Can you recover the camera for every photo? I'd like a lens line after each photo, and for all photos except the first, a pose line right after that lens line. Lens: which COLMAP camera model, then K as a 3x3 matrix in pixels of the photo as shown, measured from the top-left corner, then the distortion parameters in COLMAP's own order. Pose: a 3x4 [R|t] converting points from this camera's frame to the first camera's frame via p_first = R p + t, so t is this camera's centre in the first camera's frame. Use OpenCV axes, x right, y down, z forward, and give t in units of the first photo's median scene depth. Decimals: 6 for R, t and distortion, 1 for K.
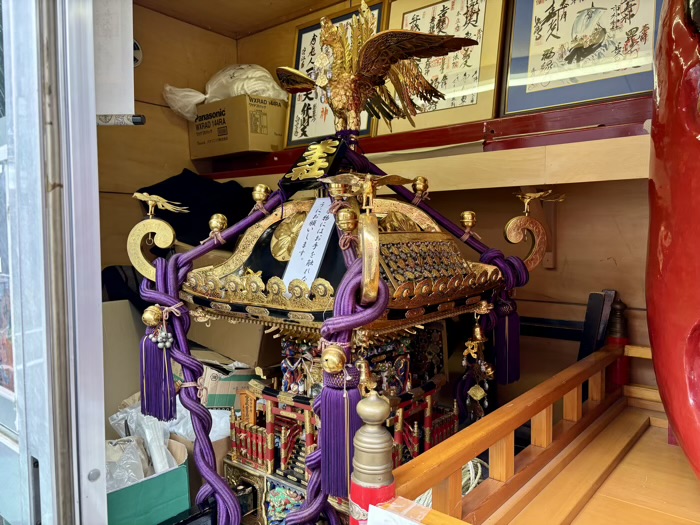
lens RADIAL K [[531.6, 0, 347.7], [0, 531.6, 259.1], [0, 0, 1]] dist [0.021145, -0.000265]
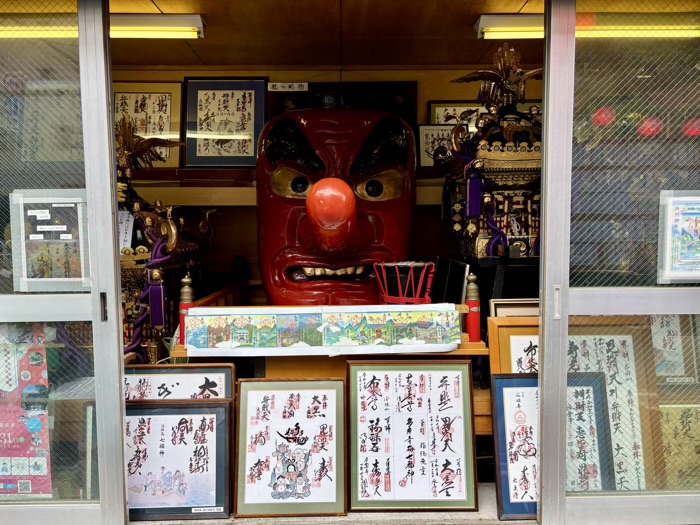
lens RADIAL K [[529.8, 0, 350.0], [0, 529.8, 262.5], [0, 0, 1]] dist [0.063602, -0.090394]
pose [[0.765967, -0.041381, 0.641546, -0.689655], [0.036459, 0.999116, 0.020914, 0.074523], [-0.641845, 0.007371, 0.766799, -1.160860]]
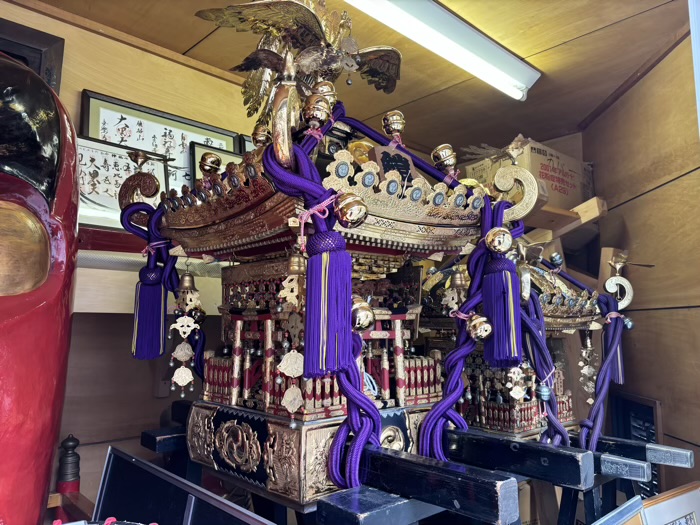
lens RADIAL K [[531.6, 0, 347.7], [0, 531.6, 259.1], [0, 0, 1]] dist [0.021145, -0.000265]
pose [[0.127837, 0.129039, 0.983365, 0.270051], [0.042199, 0.989894, -0.135382, -0.076712], [-0.990897, 0.058804, 0.121100, -0.091577]]
